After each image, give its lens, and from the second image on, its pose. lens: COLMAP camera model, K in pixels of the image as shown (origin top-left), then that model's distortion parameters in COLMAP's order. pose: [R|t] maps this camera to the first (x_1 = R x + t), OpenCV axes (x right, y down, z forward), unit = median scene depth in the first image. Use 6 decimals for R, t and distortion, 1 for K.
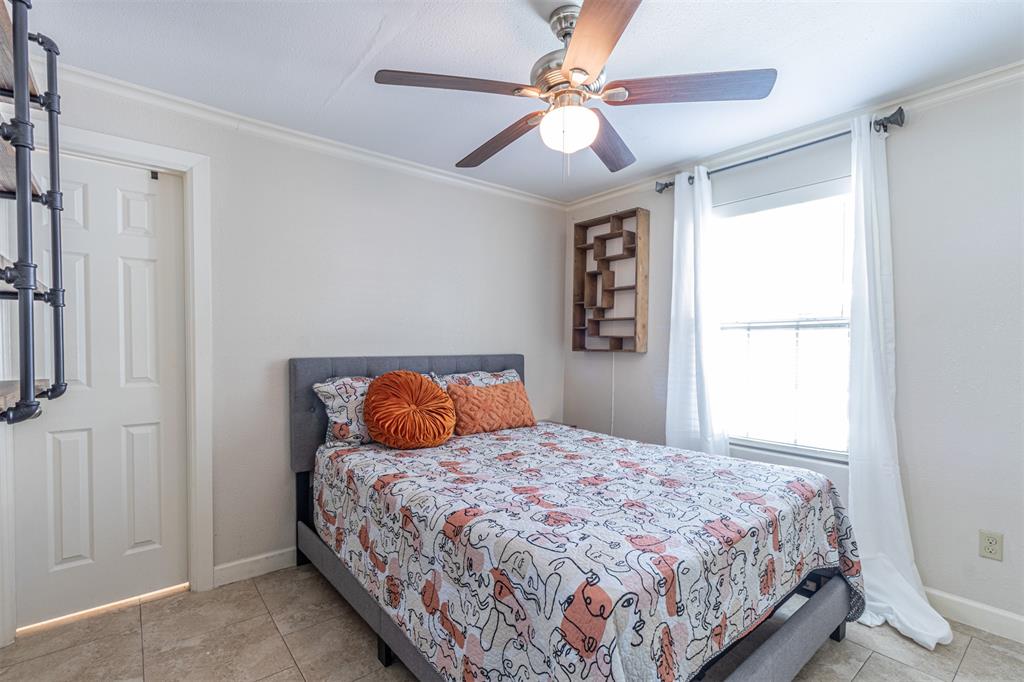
lens RADIAL K [[471.6, 0, 512.0], [0, 471.6, 346.6], [0, 0, 1]] dist [-0.001211, -0.000442]
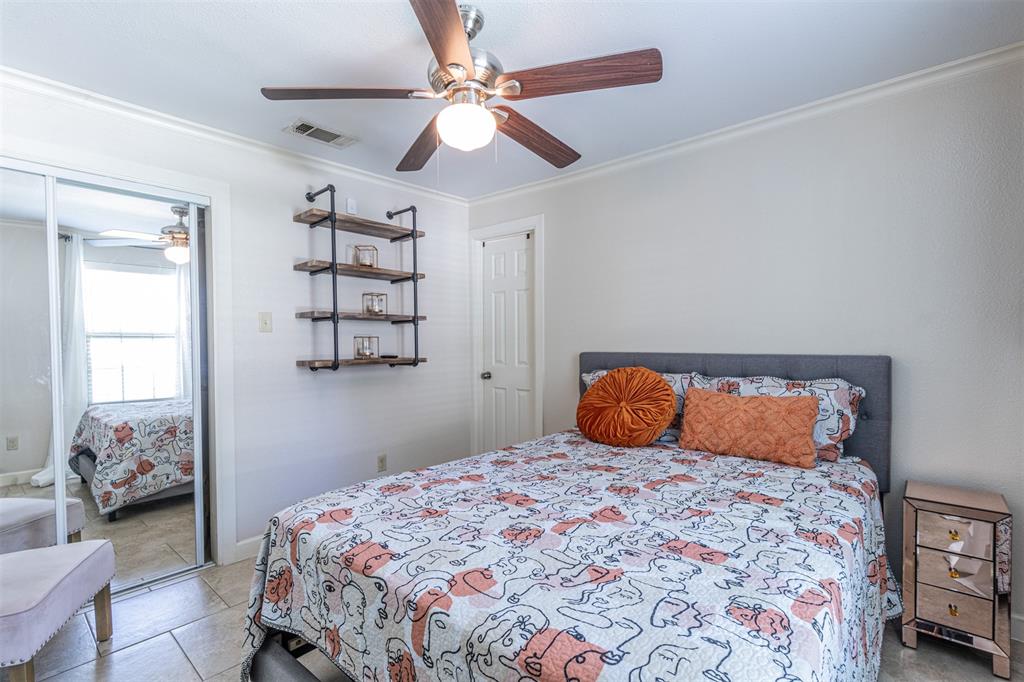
lens RADIAL K [[471.6, 0, 511.9], [0, 471.6, 342.3], [0, 0, 1]] dist [-0.001211, -0.000442]
pose [[0.165161, 0.001645, -0.986265, 0.850651], [0.003358, 0.999992, 0.002230, -0.006060], [0.986261, -0.003681, 0.165154, 0.701873]]
